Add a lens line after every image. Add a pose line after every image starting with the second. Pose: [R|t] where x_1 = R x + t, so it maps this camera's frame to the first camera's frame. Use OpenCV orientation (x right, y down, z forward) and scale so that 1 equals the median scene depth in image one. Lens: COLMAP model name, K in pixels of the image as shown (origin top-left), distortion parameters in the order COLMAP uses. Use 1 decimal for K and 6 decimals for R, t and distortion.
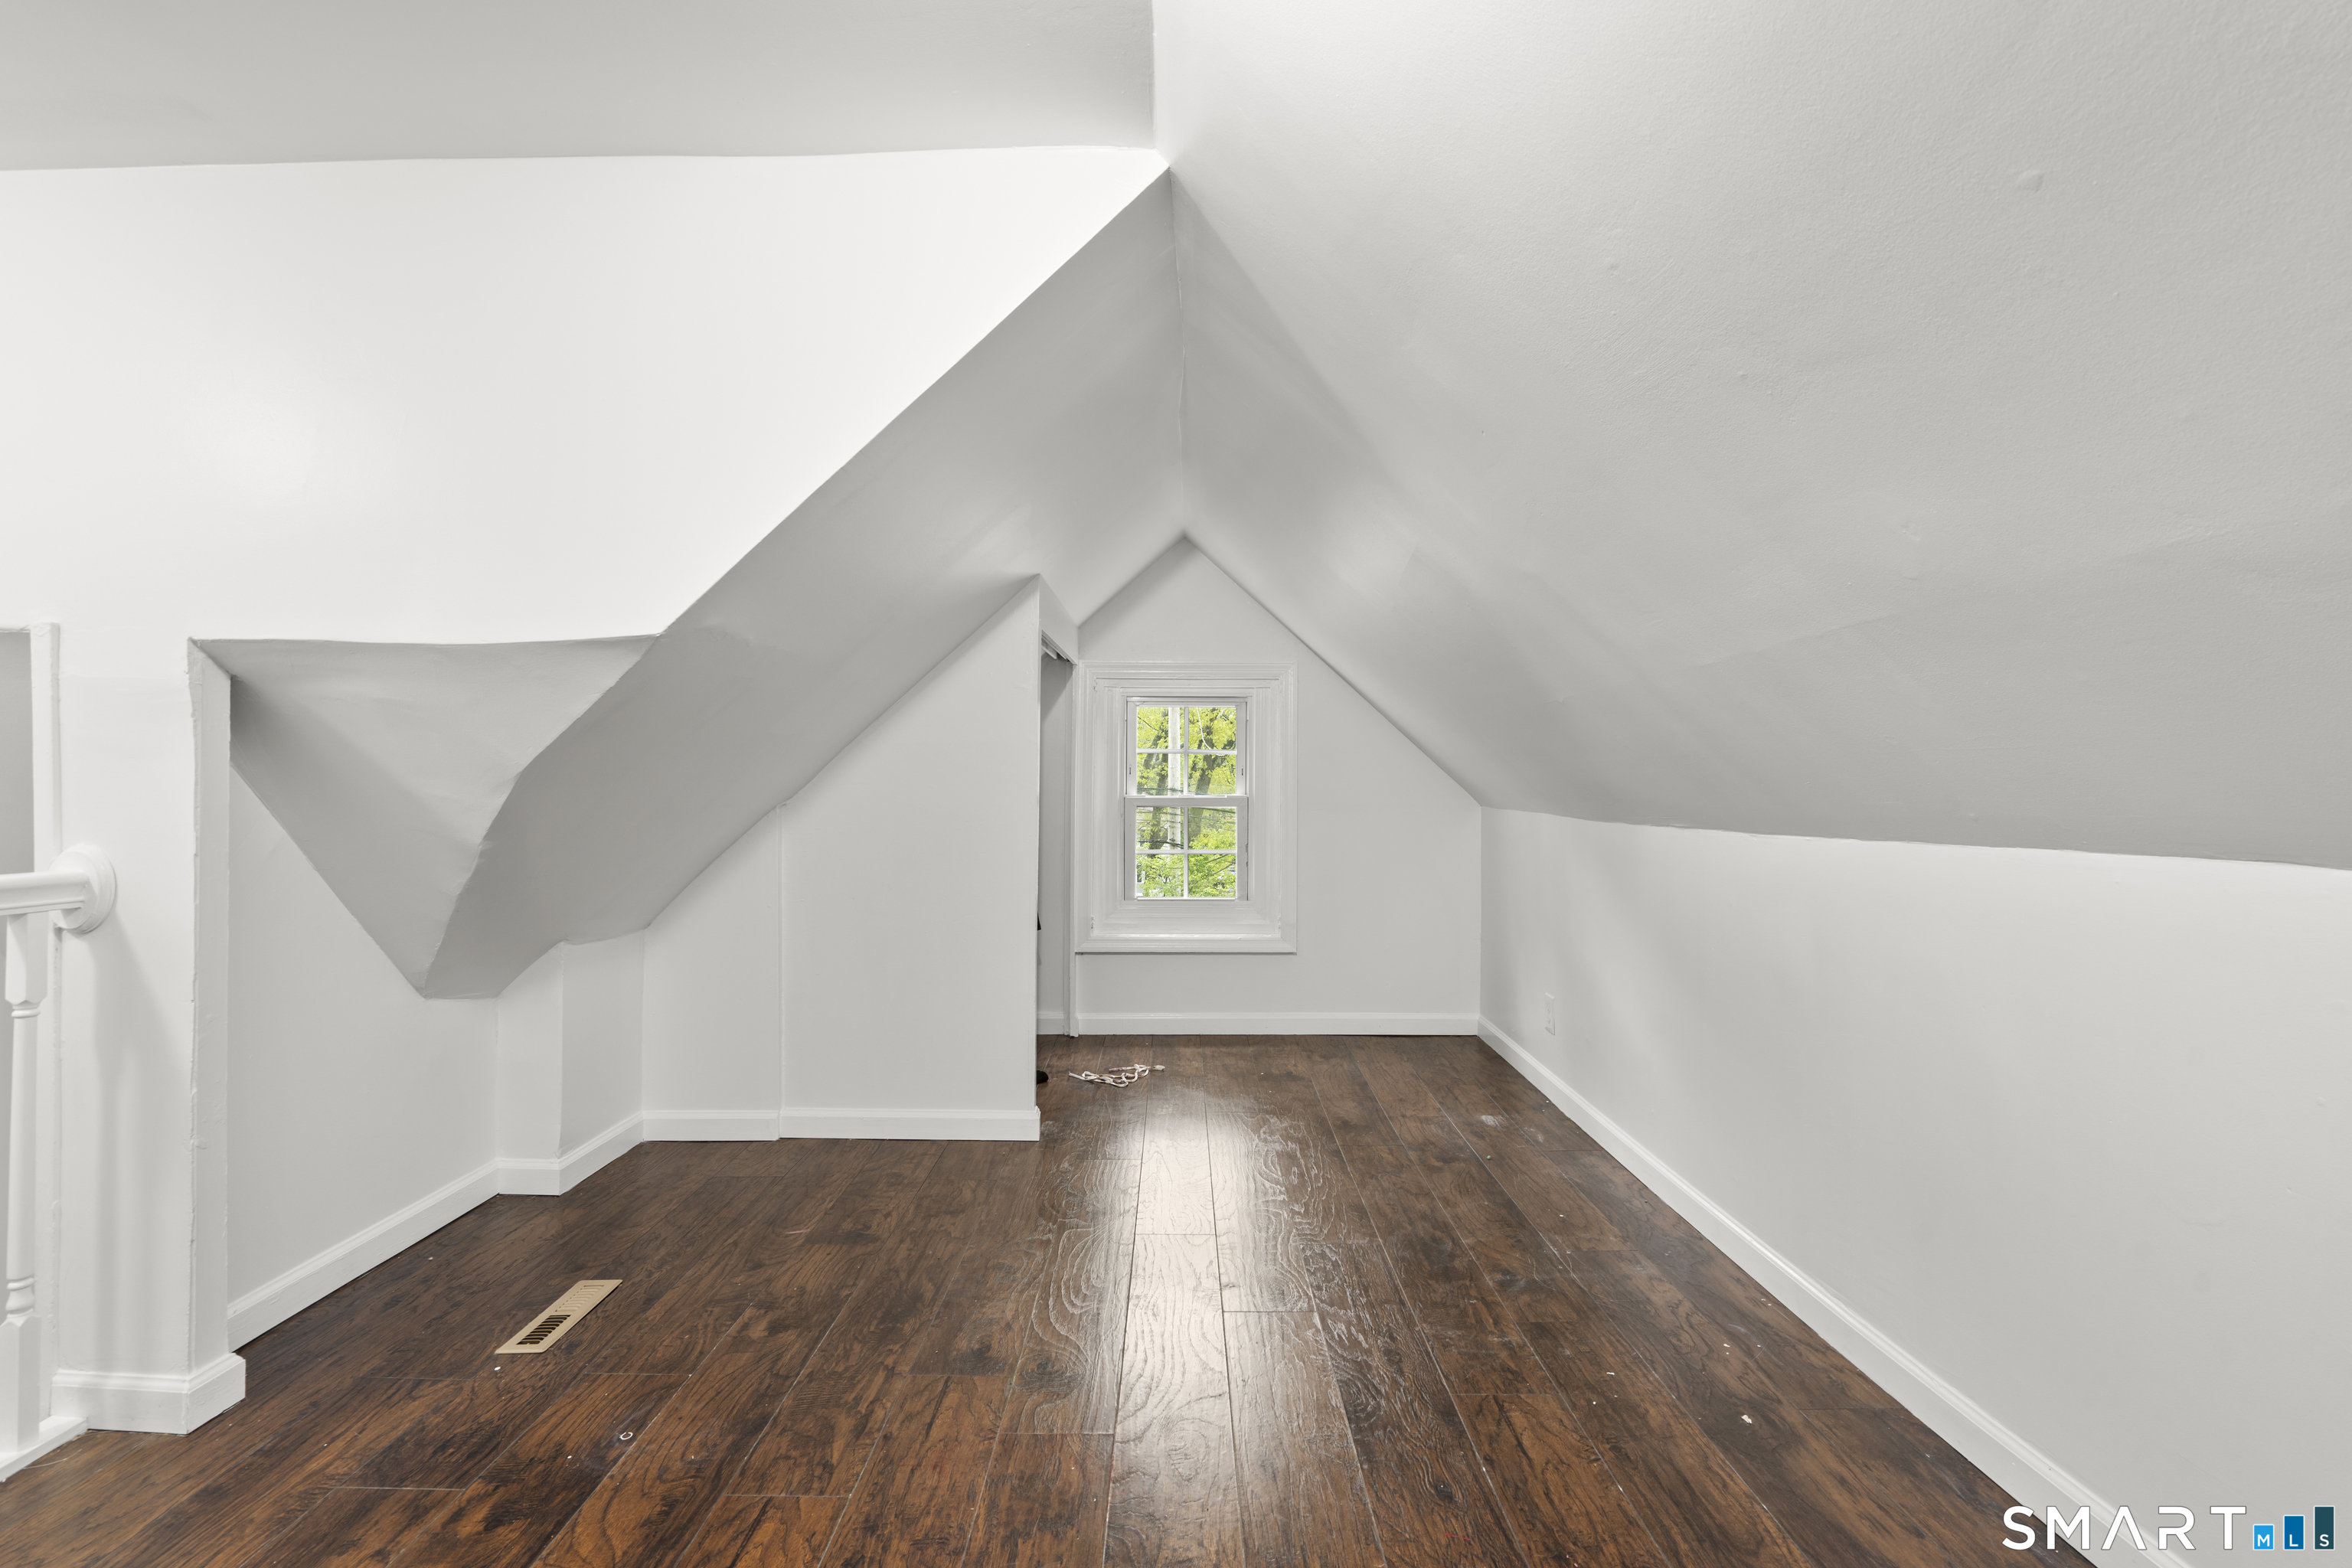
lens RADIAL K [[1052.5, 0, 1176.0], [0, 1052.5, 784.0], [0, 0, 1]] dist [-0.003768, 0.001490]
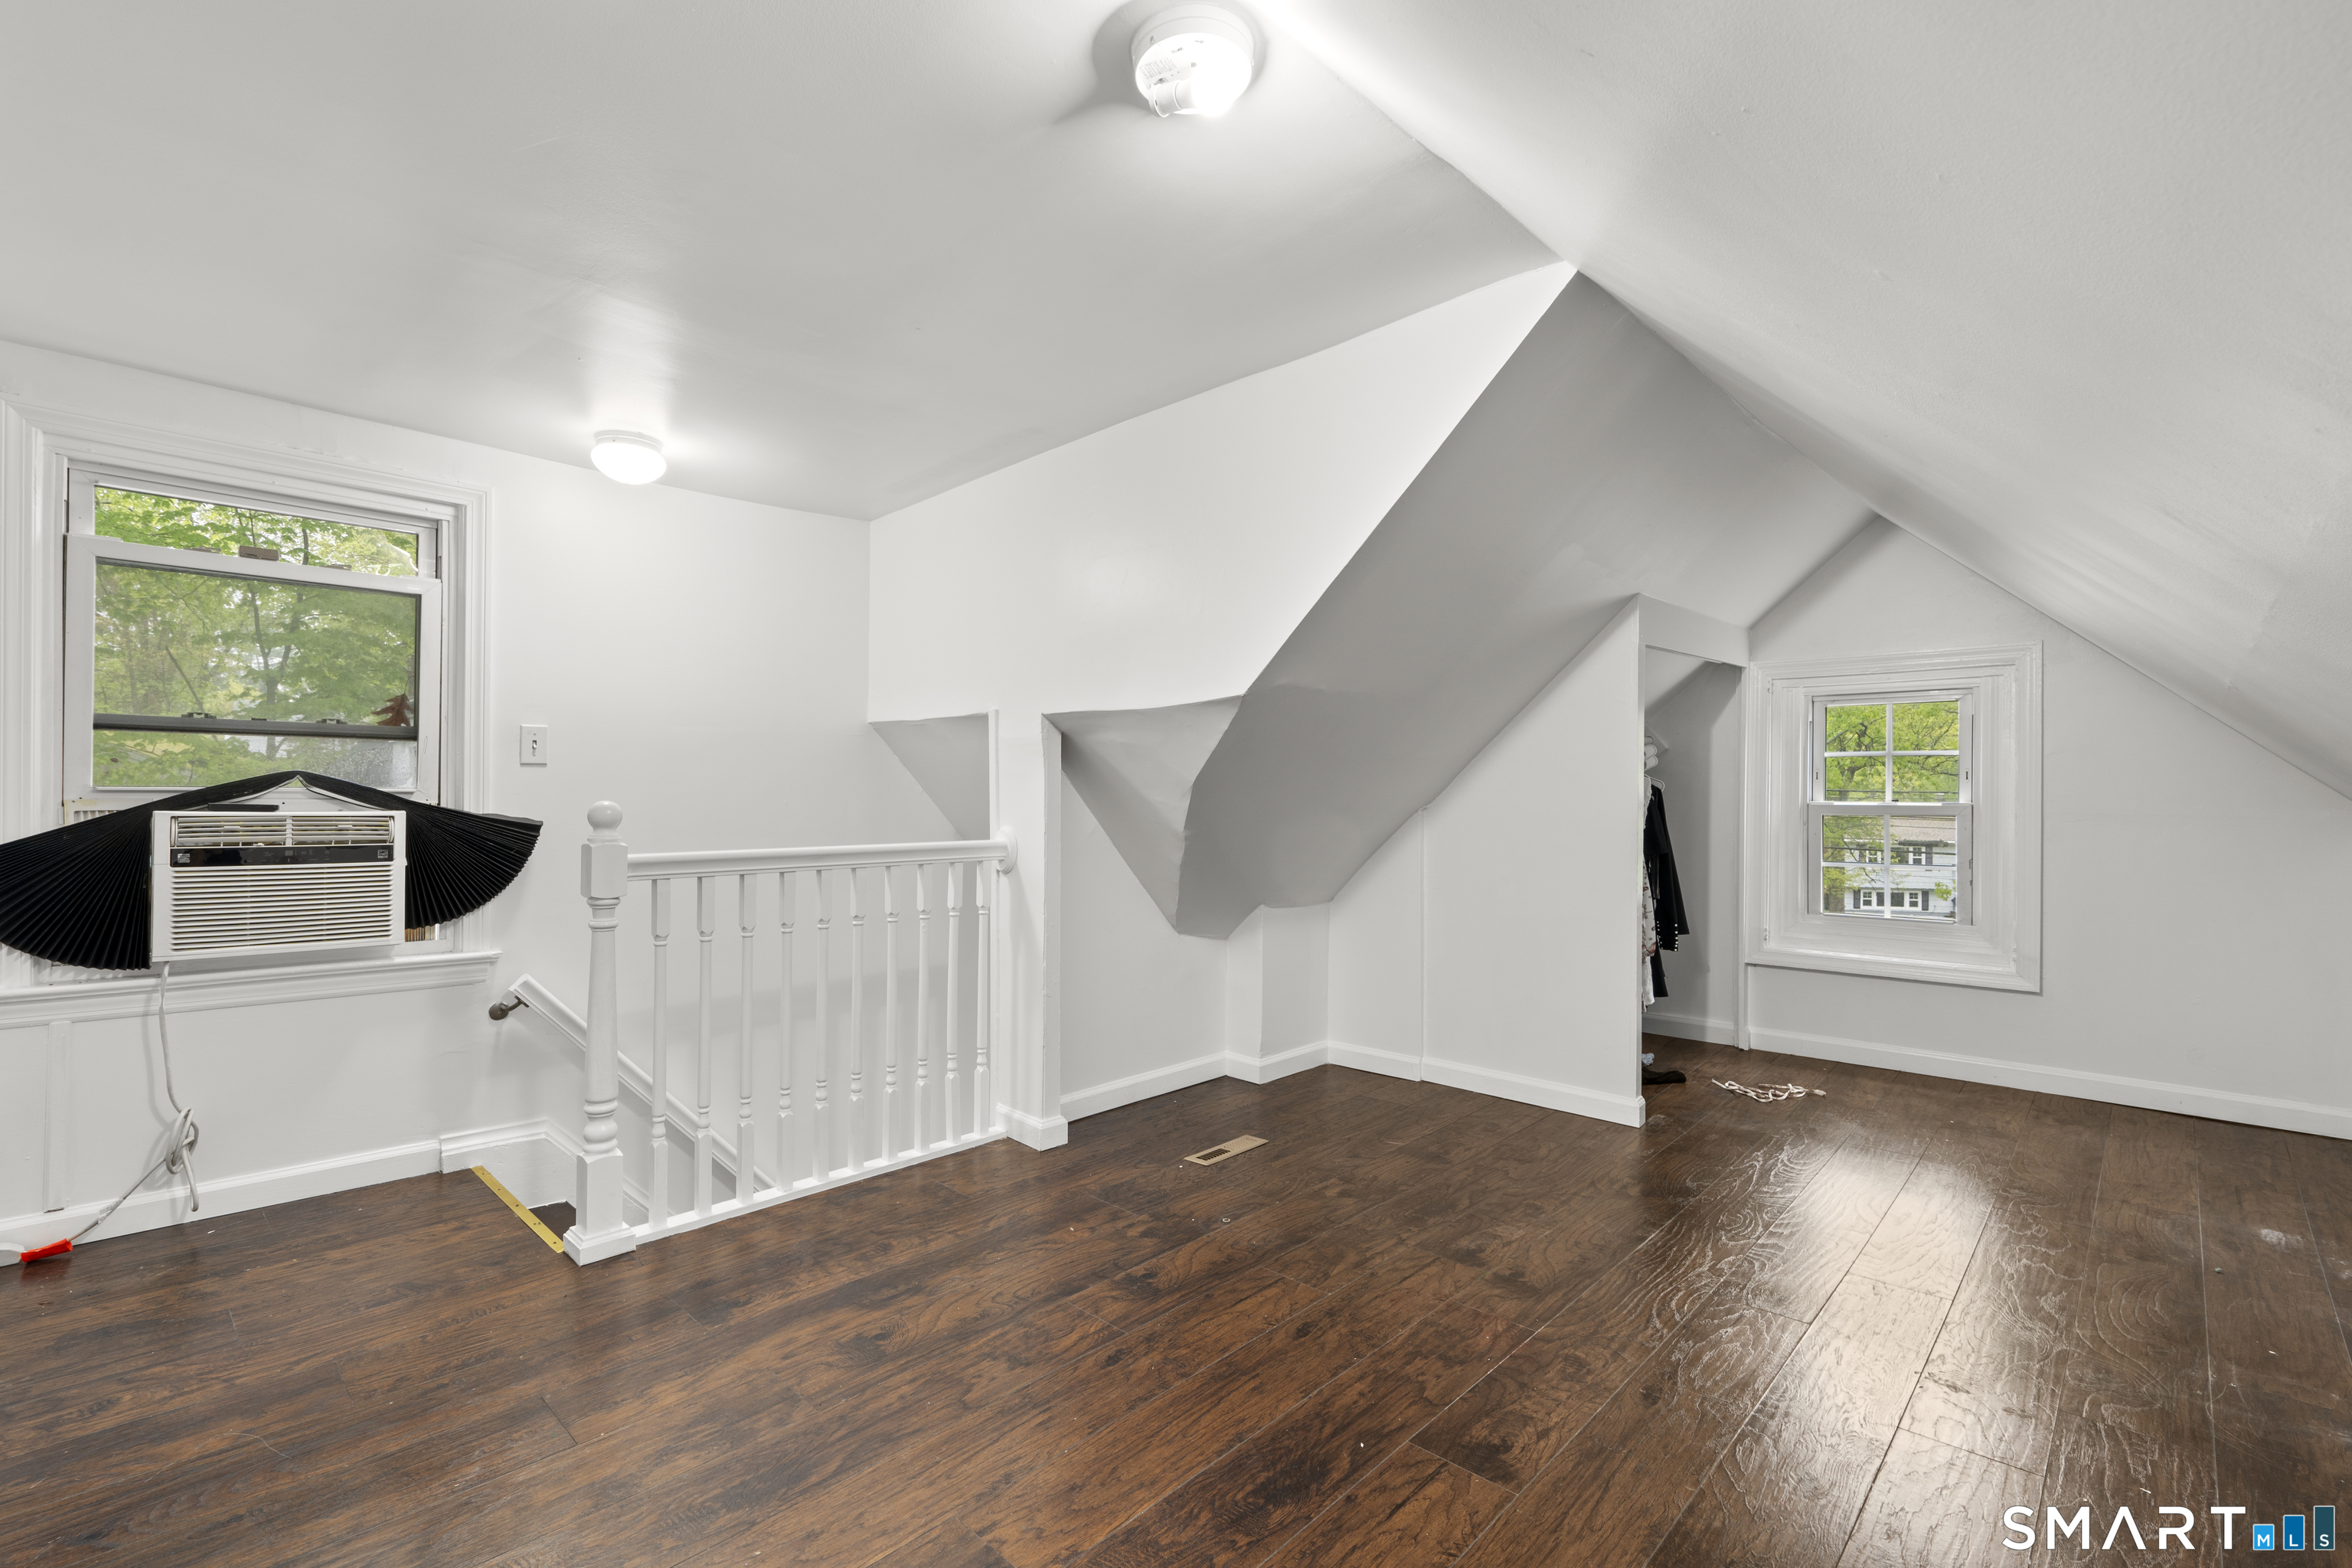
lens RADIAL K [[1052.5, 0, 1176.0], [0, 1052.5, 784.0], [0, 0, 1]] dist [-0.003768, 0.001490]
pose [[0.729611, -0.006438, -0.683832, 0.377512], [0.004491, 0.999979, -0.004623, -0.006361], [0.683848, 0.000302, 0.729625, -0.133755]]
